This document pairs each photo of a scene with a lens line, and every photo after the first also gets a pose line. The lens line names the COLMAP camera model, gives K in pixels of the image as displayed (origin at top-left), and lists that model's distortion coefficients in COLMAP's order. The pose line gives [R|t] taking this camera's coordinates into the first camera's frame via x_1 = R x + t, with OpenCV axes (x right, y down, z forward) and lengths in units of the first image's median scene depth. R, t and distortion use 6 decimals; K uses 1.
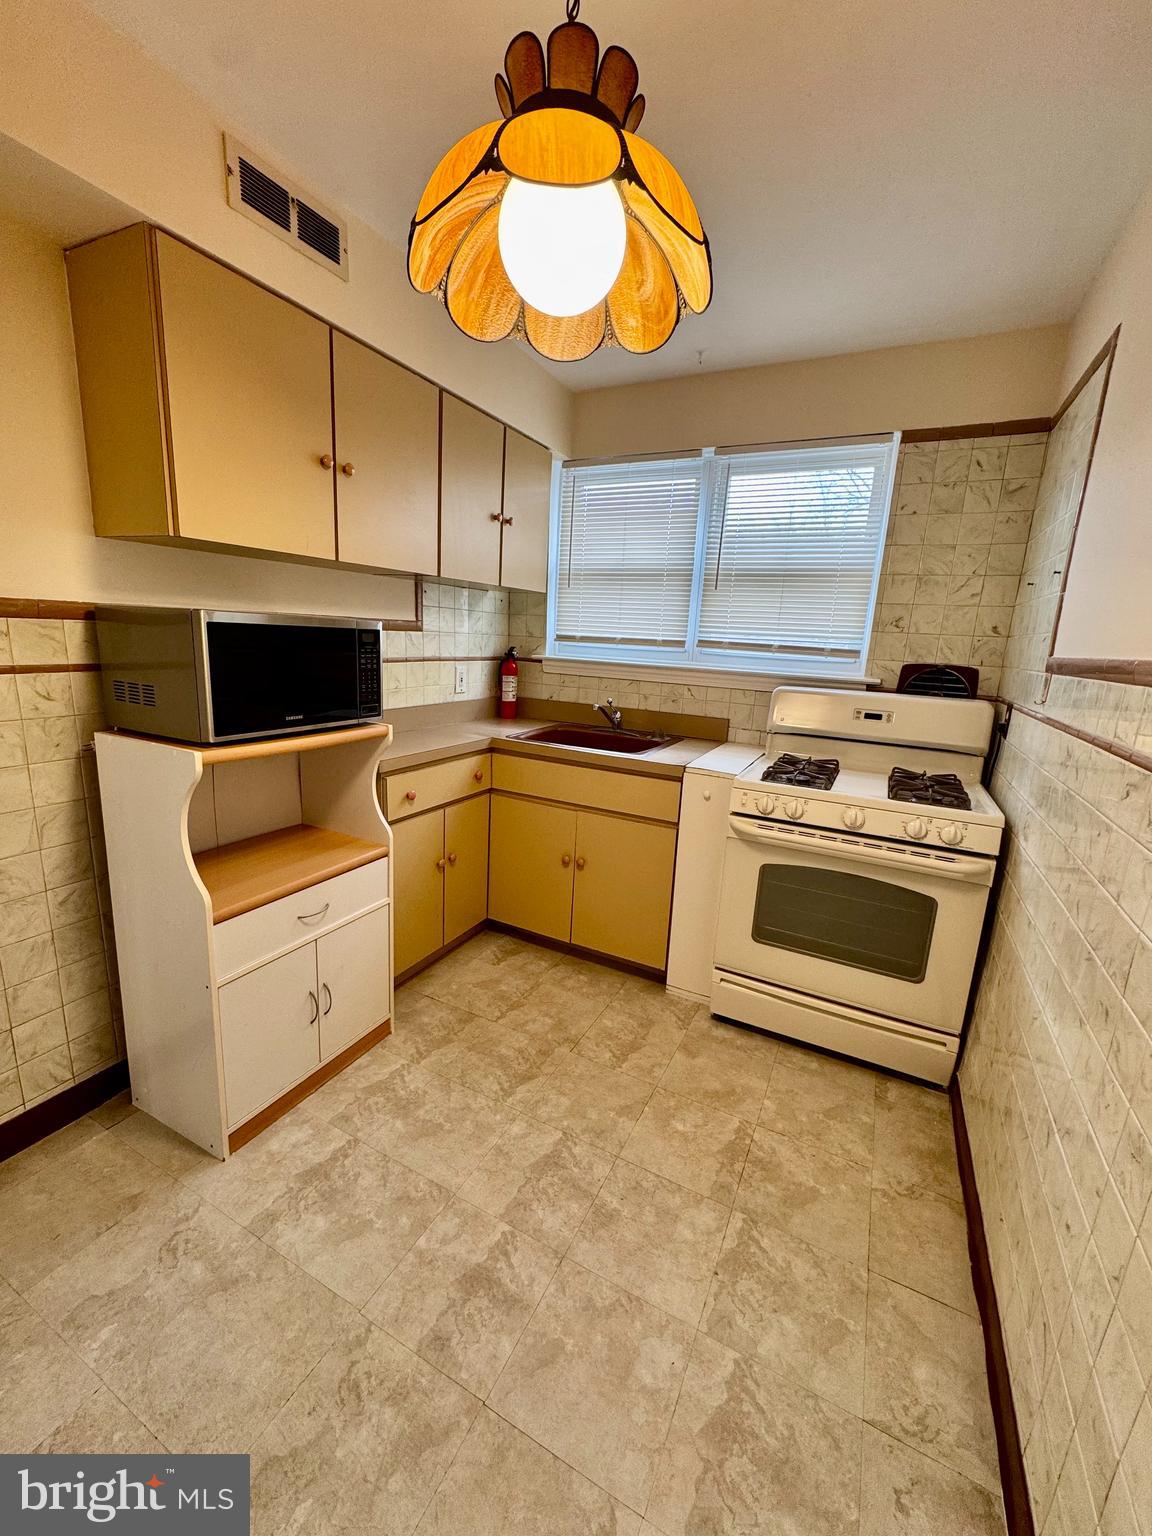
lens RADIAL K [[618.6, 0, 576.0], [0, 618.6, 771.2], [0, 0, 1]] dist [-0.002661, -0.000024]
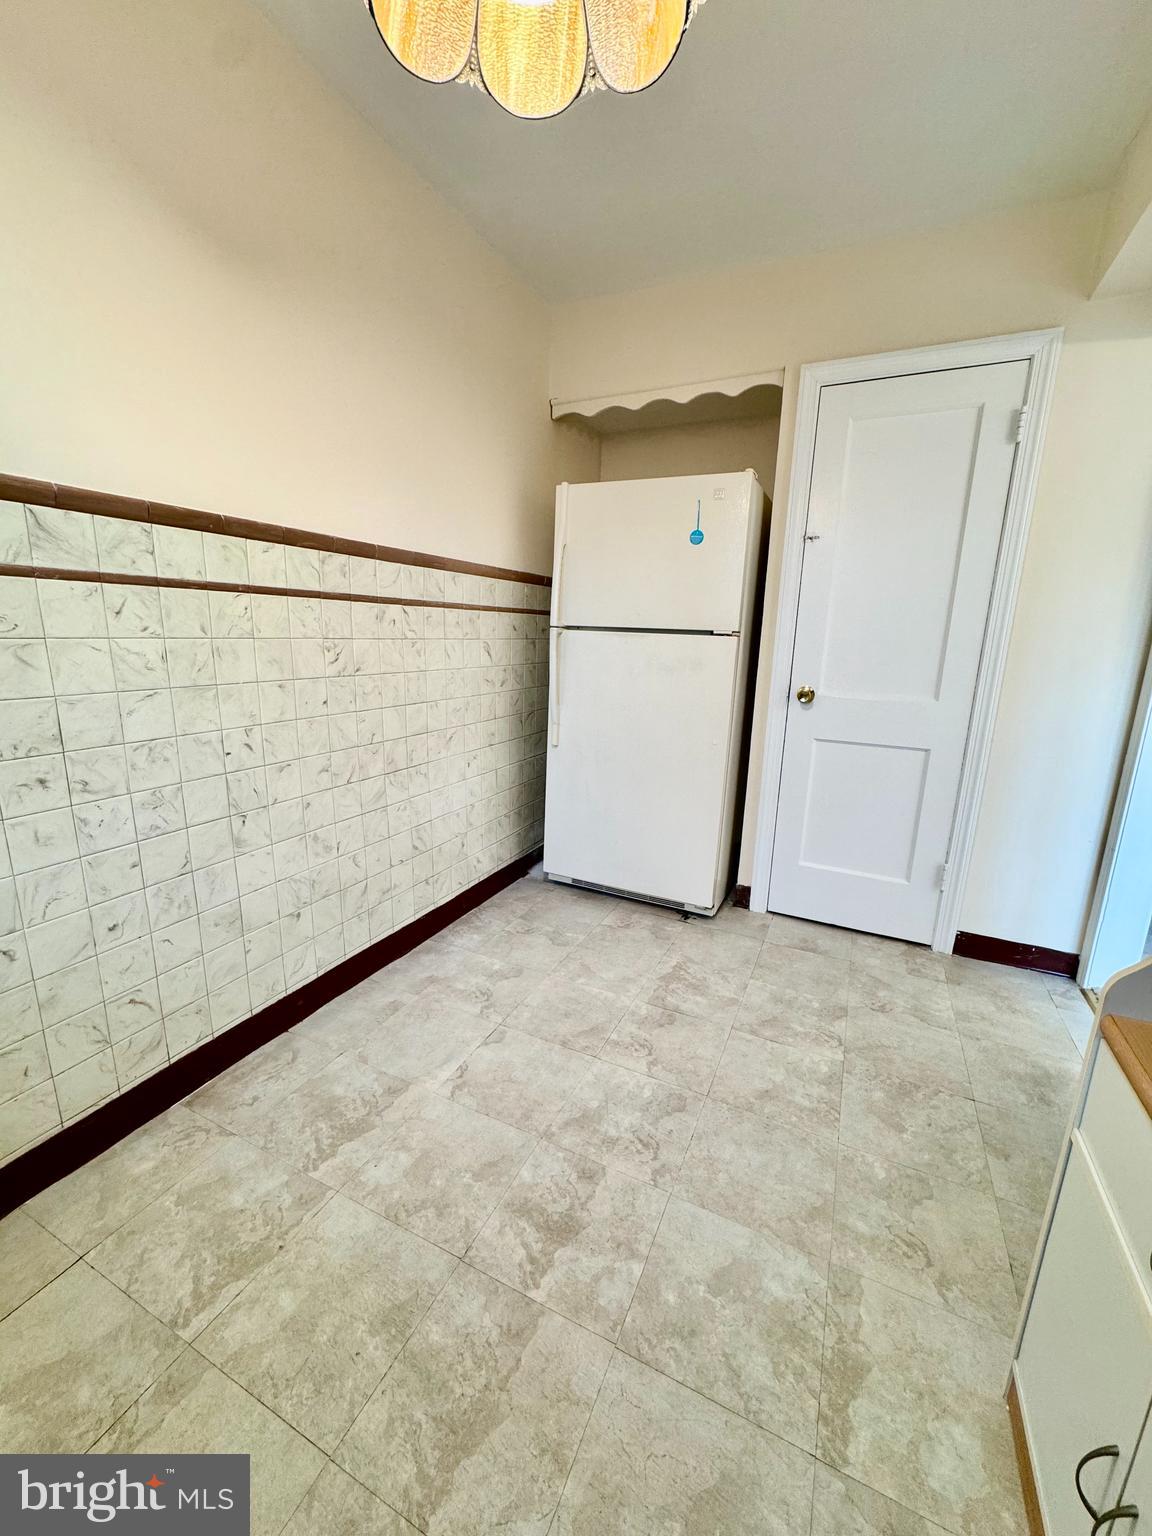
lens RADIAL K [[618.6, 0, 575.2], [0, 618.6, 770.9], [0, 0, 1]] dist [-0.002661, -0.000024]
pose [[-0.995981, -0.078920, -0.042352, -0.083907], [-0.089432, 0.902214, 0.421914, -0.159745], [0.004913, 0.424005, -0.905646, 1.463826]]
